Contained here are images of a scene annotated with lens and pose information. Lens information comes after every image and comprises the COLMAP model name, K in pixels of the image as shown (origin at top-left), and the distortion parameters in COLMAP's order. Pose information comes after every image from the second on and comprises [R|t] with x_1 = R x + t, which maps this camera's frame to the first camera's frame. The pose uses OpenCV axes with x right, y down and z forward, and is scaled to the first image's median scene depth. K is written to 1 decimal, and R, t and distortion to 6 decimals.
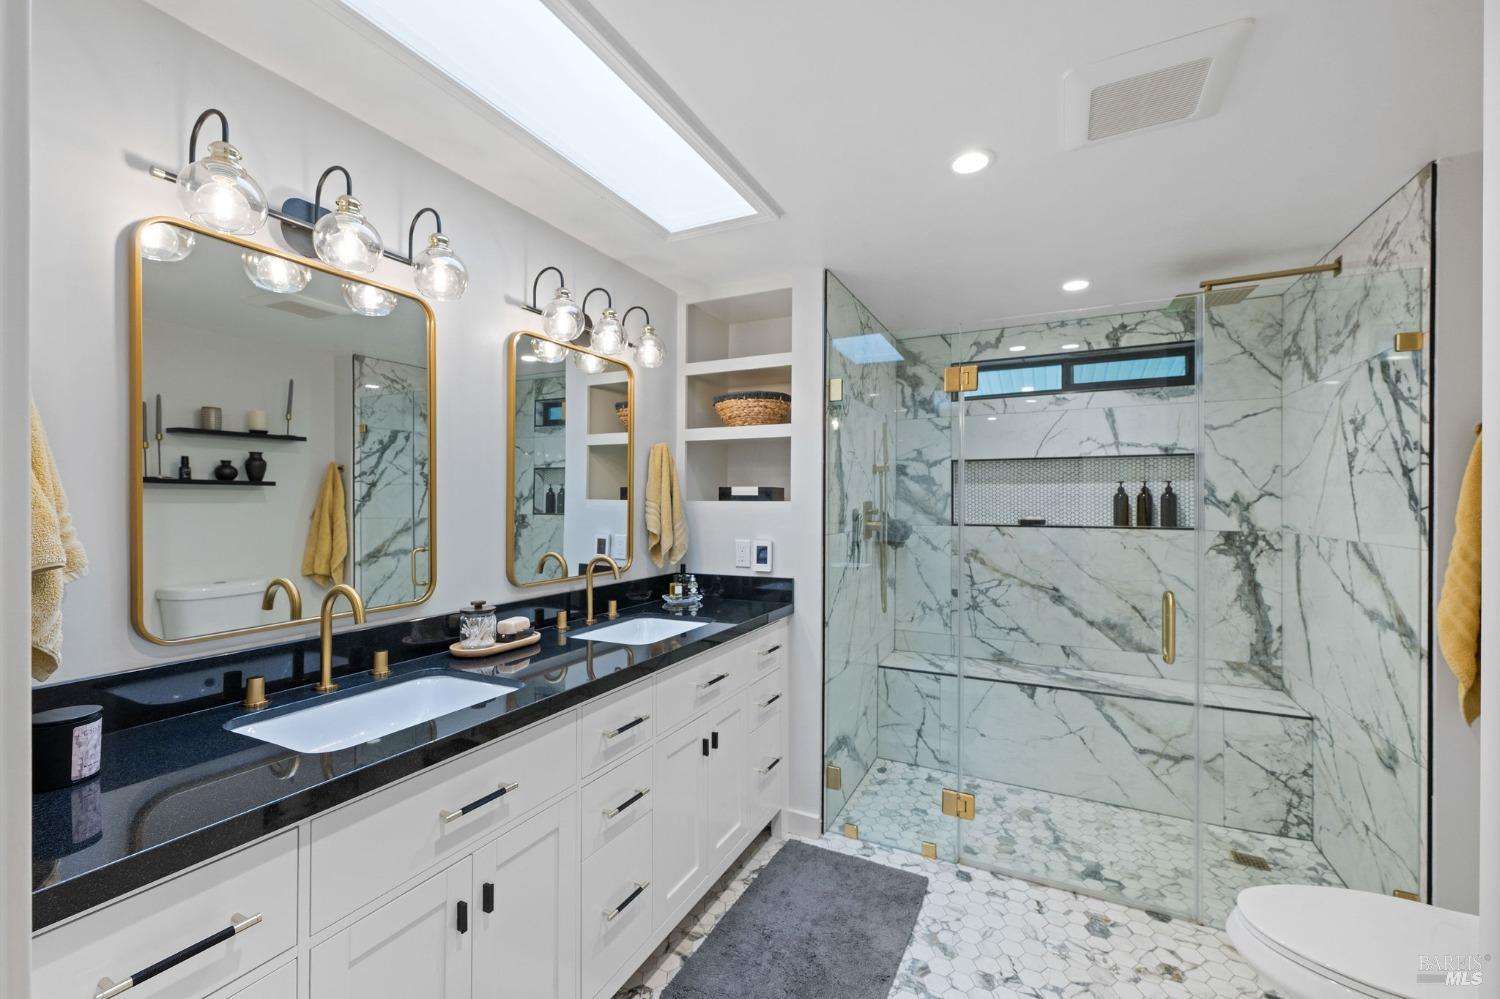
lens RADIAL K [[614.7, 0, 750.0], [0, 614.7, 499.5], [0, 0, 1]] dist [-0.001353, -0.000098]
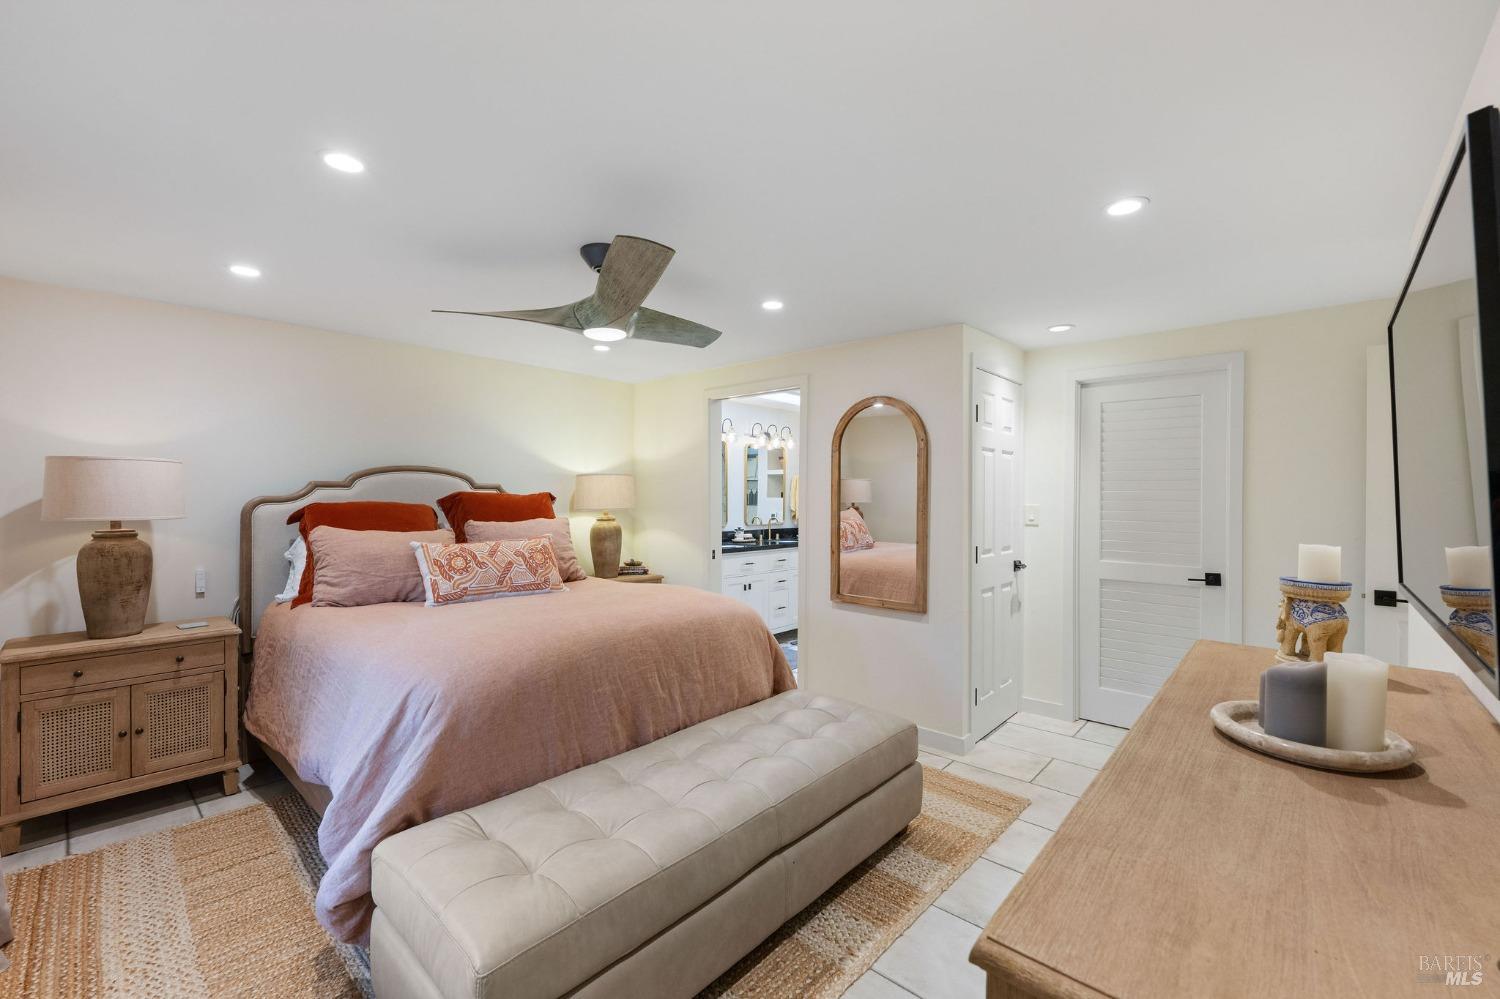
lens RADIAL K [[614.7, 0, 750.0], [0, 614.7, 499.5], [0, 0, 1]] dist [-0.001353, -0.000098]
pose [[0.966120, -0.001102, -0.258091, 0.357112], [0.001284, 0.999999, 0.000536, 0.007875], [0.258090, -0.000849, 0.966120, -1.641906]]
